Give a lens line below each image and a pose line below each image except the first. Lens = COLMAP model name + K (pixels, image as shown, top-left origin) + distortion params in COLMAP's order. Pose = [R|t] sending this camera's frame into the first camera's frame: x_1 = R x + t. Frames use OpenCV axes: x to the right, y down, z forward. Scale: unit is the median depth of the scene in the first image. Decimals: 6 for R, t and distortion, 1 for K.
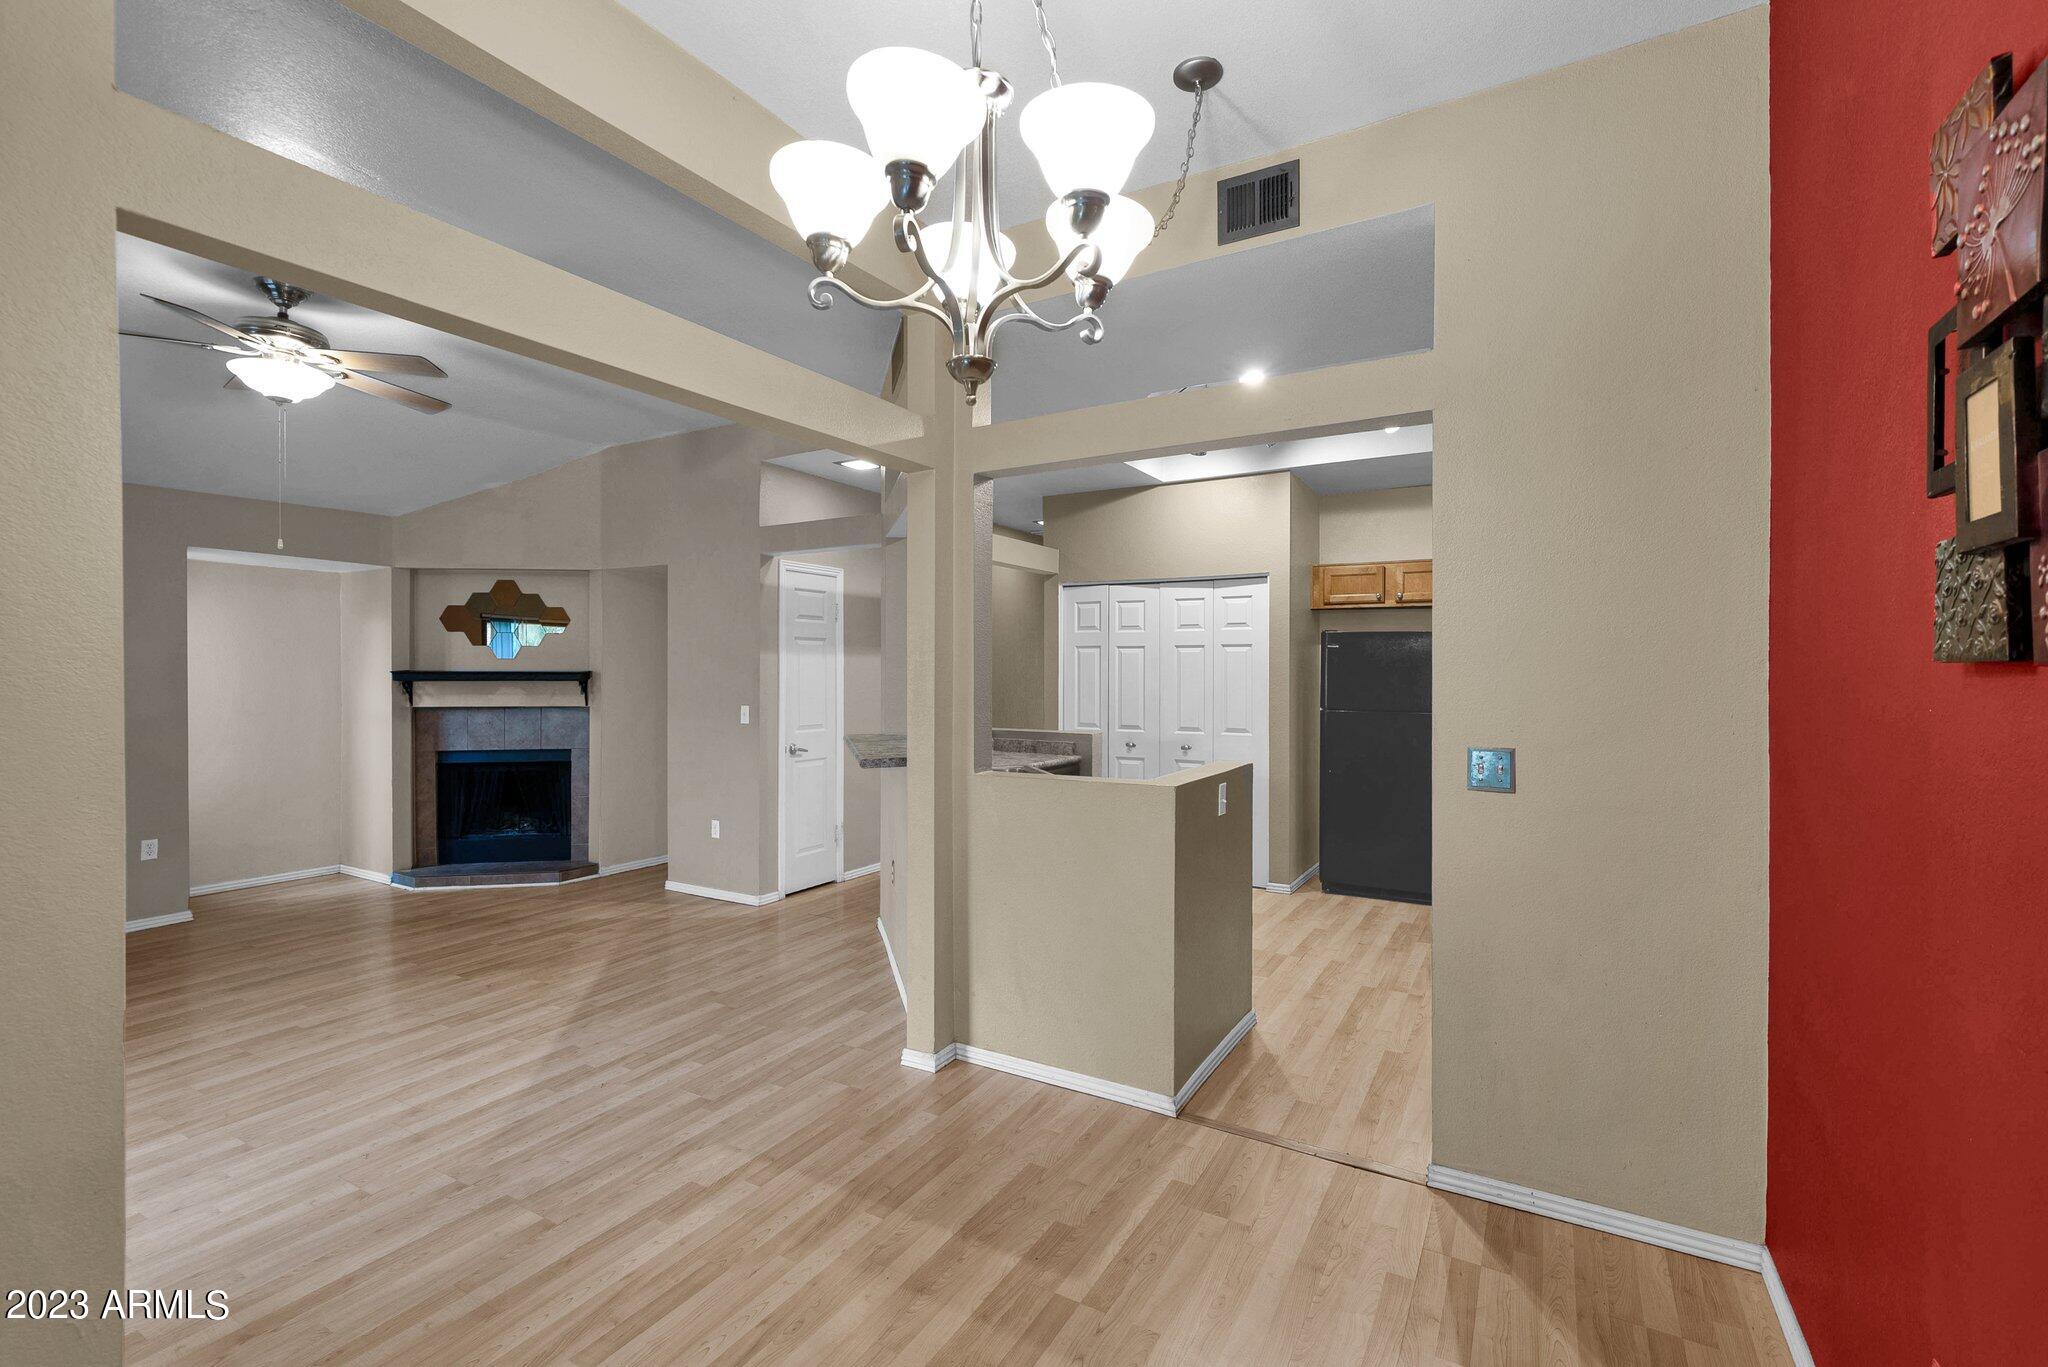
lens RADIAL K [[891.3, 0, 1026.6], [0, 891.3, 677.6], [0, 0, 1]] dist [0.000360, 0.000178]
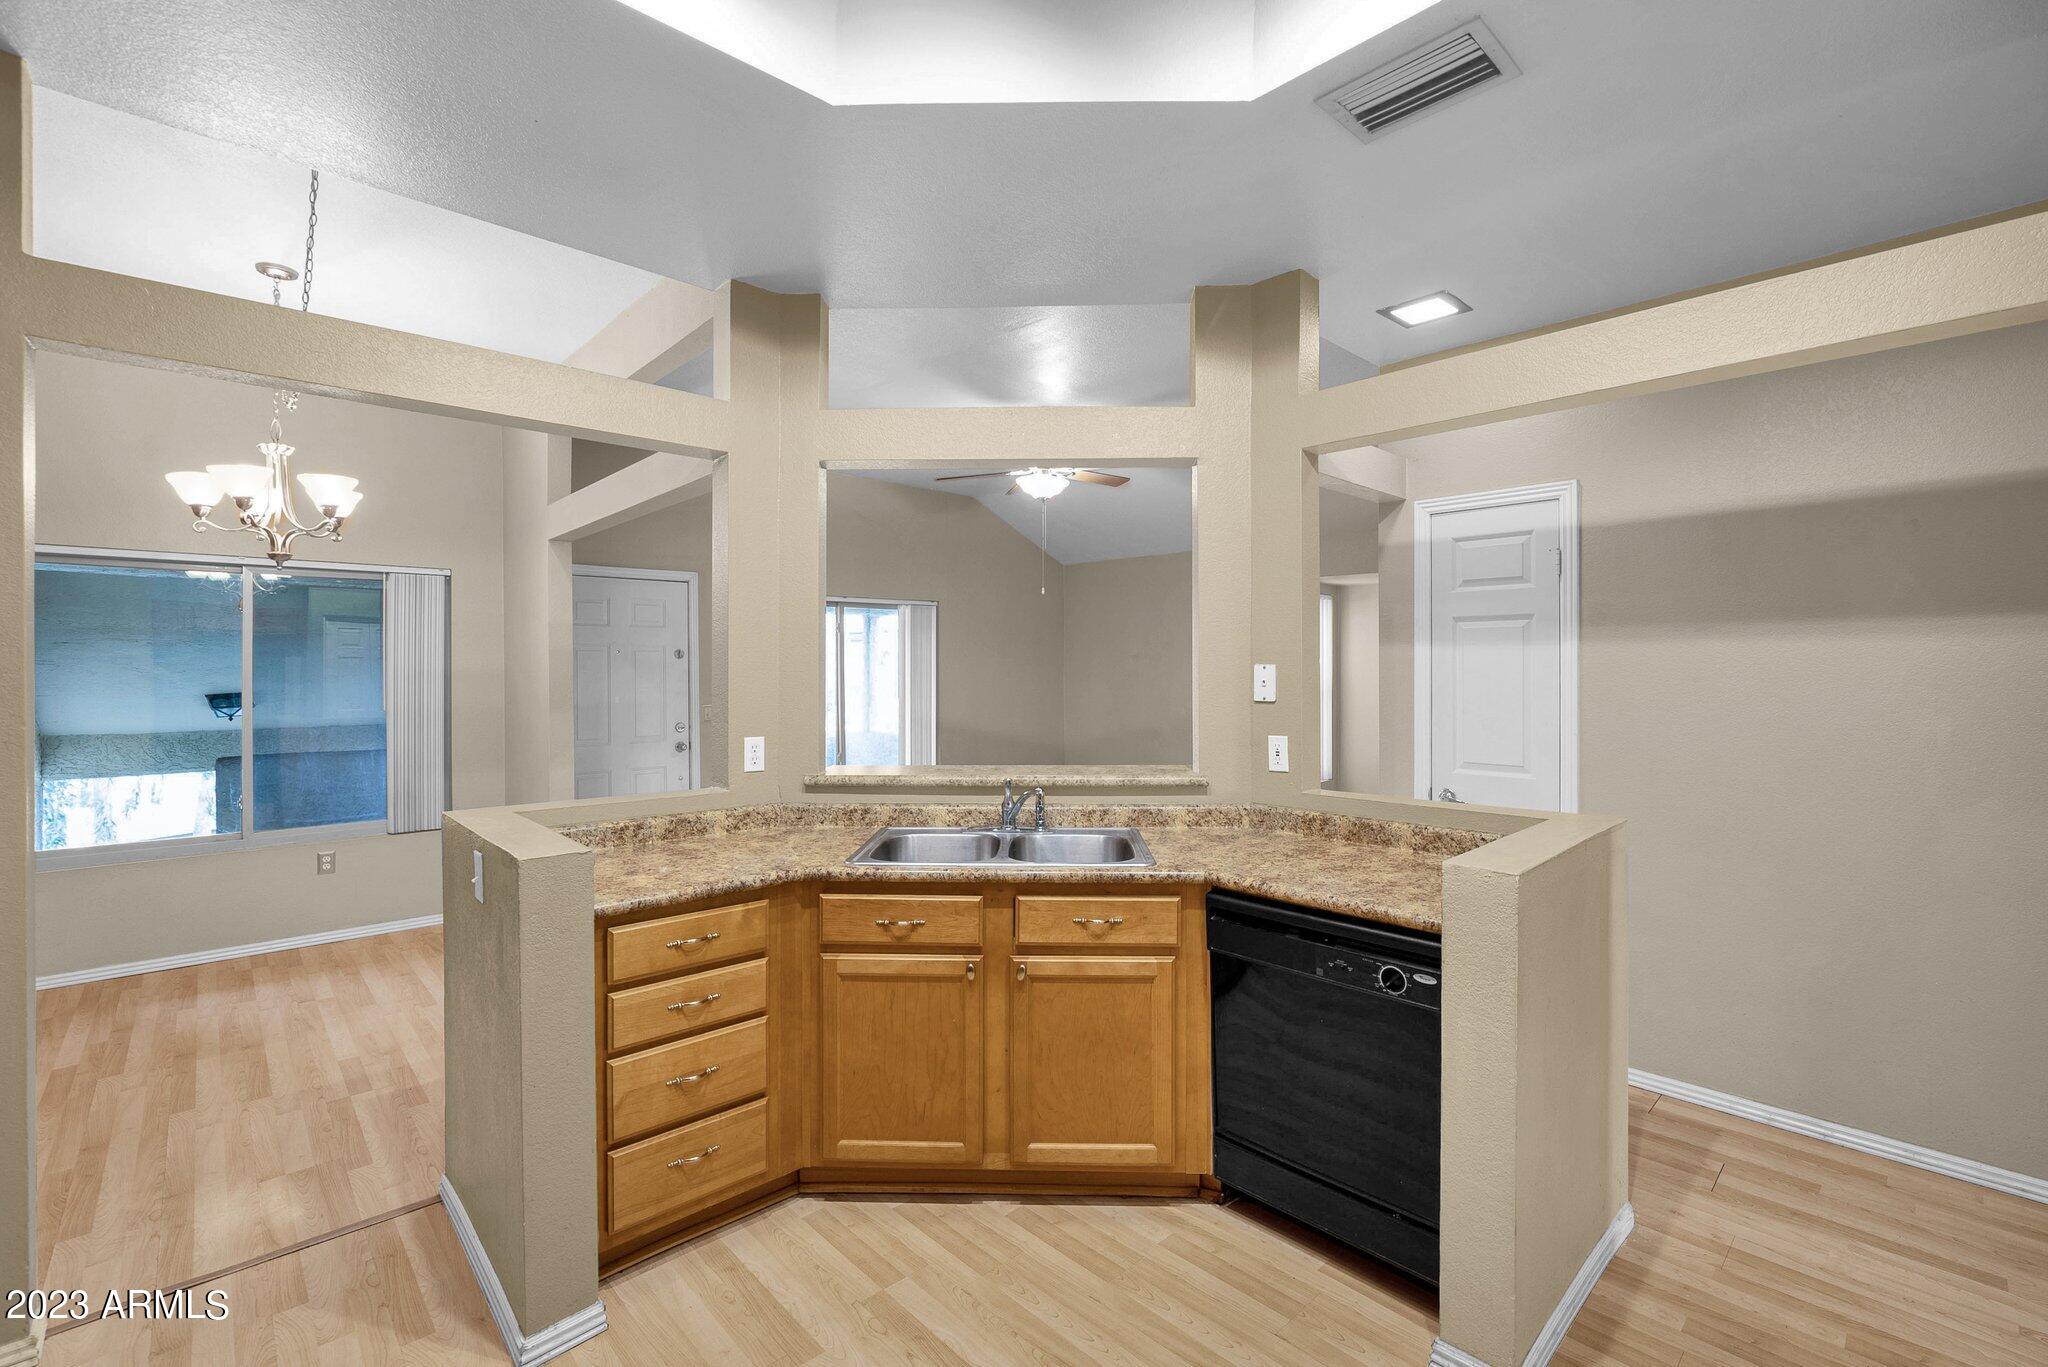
lens RADIAL K [[888.4, 0, 1039.8], [0, 888.4, 663.9], [0, 0, 1]] dist [-0.003472, -0.000445]
pose [[-0.277379, -0.004806, -0.960749, 0.402911], [-0.002197, 0.999988, -0.004368, -0.009464], [0.960758, 0.000899, -0.277386, 0.866921]]
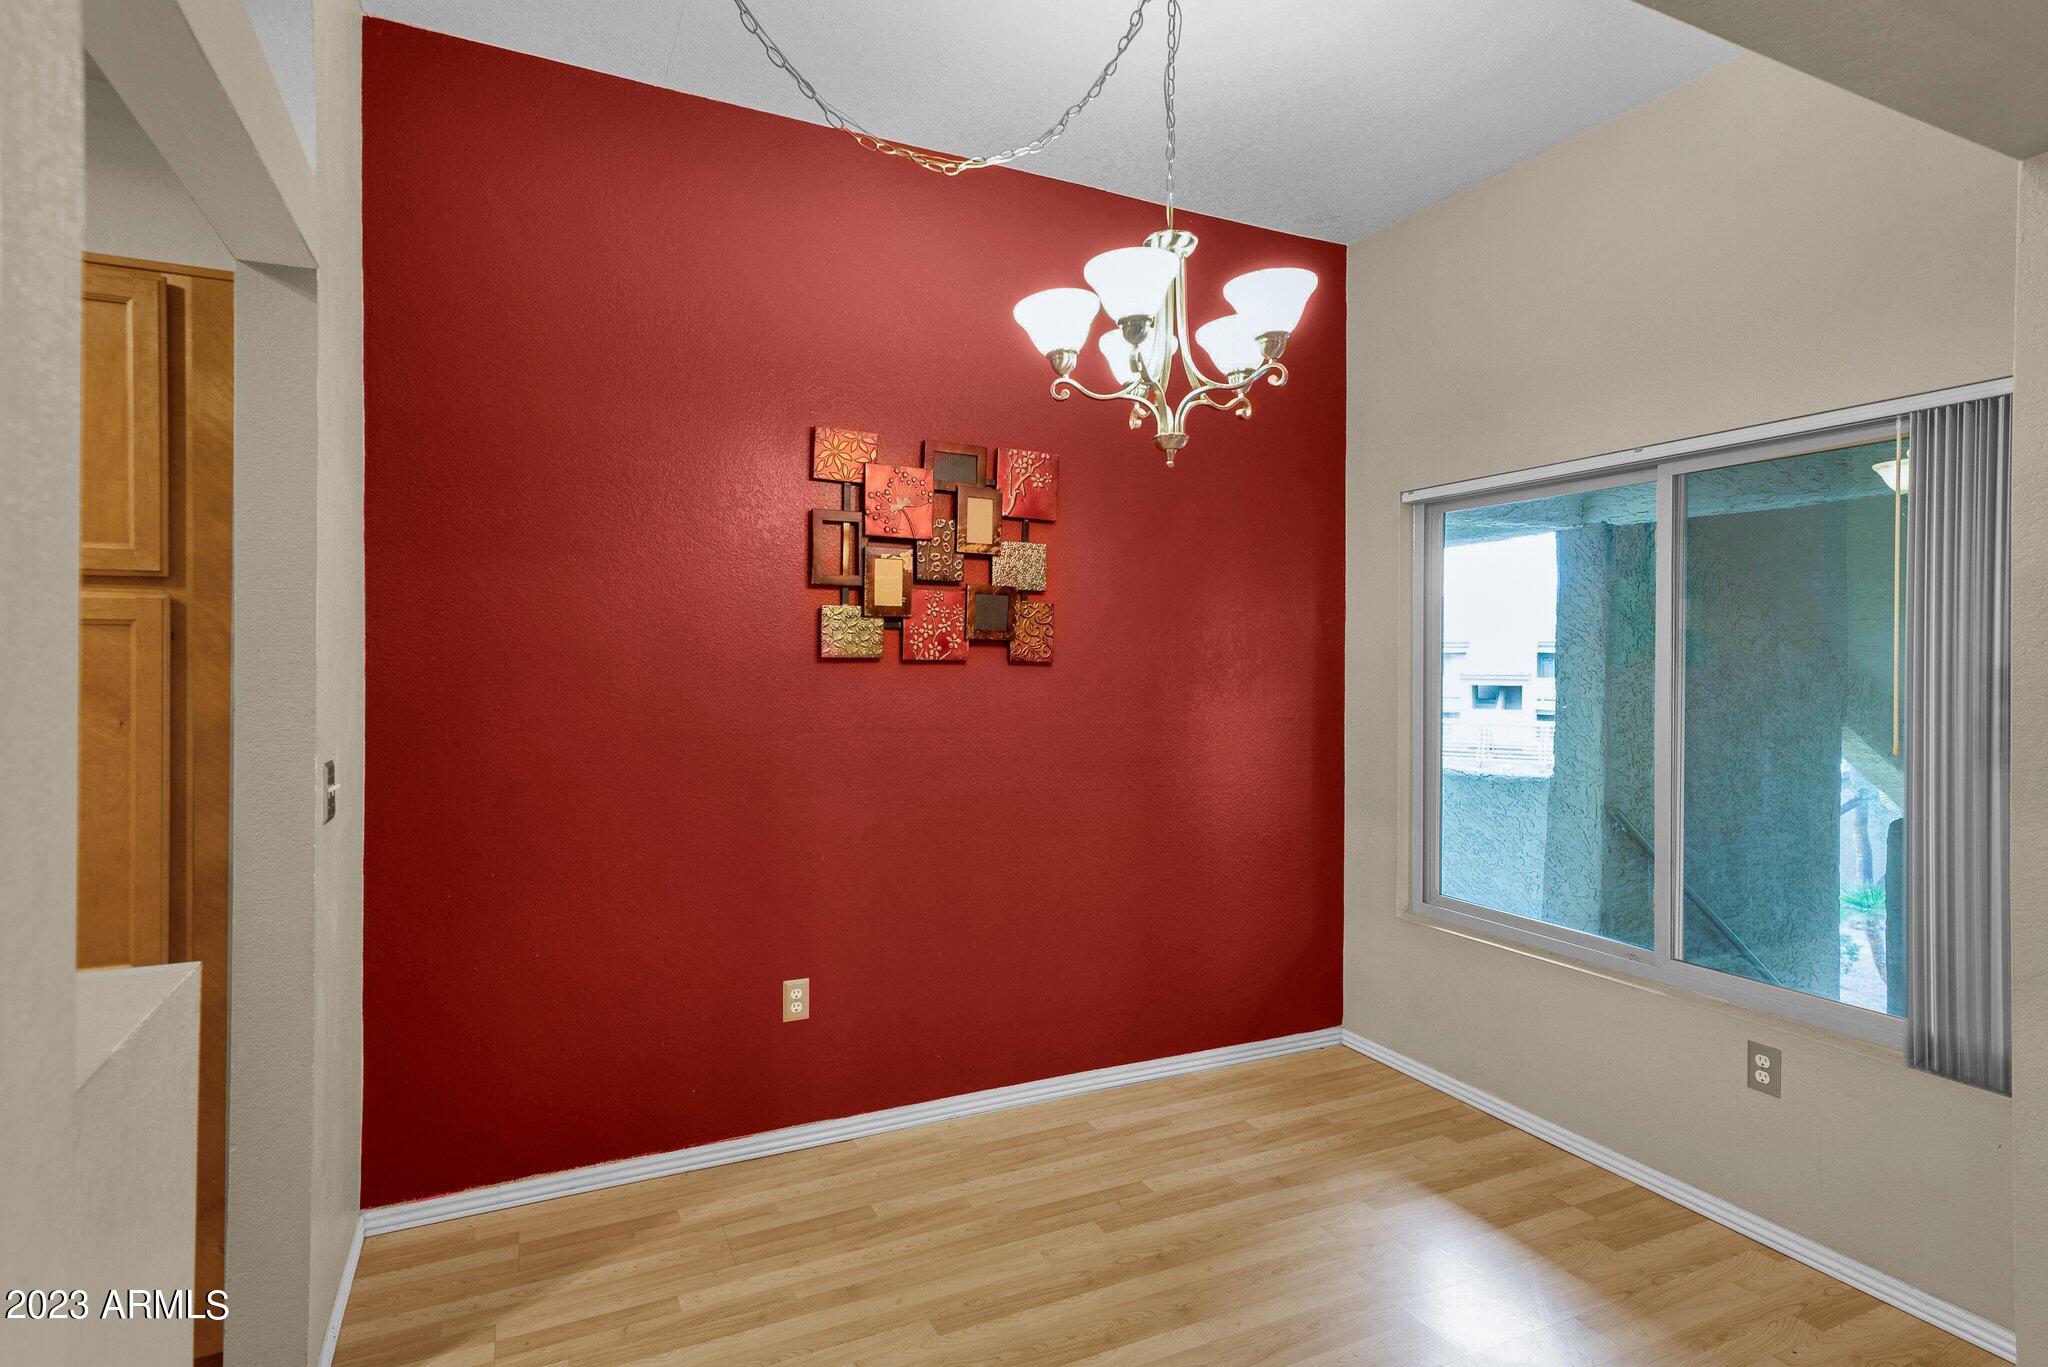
lens RADIAL K [[1059.4, 0, 1030.0], [0, 1059.4, 661.5], [0, 0, 1]] dist [0.013127, -0.000258]
pose [[-0.831366, -0.005878, 0.555693, -0.181189], [-0.004249, 0.999982, 0.004221, -0.004084], [-0.555708, 0.001149, -0.831377, 0.571413]]
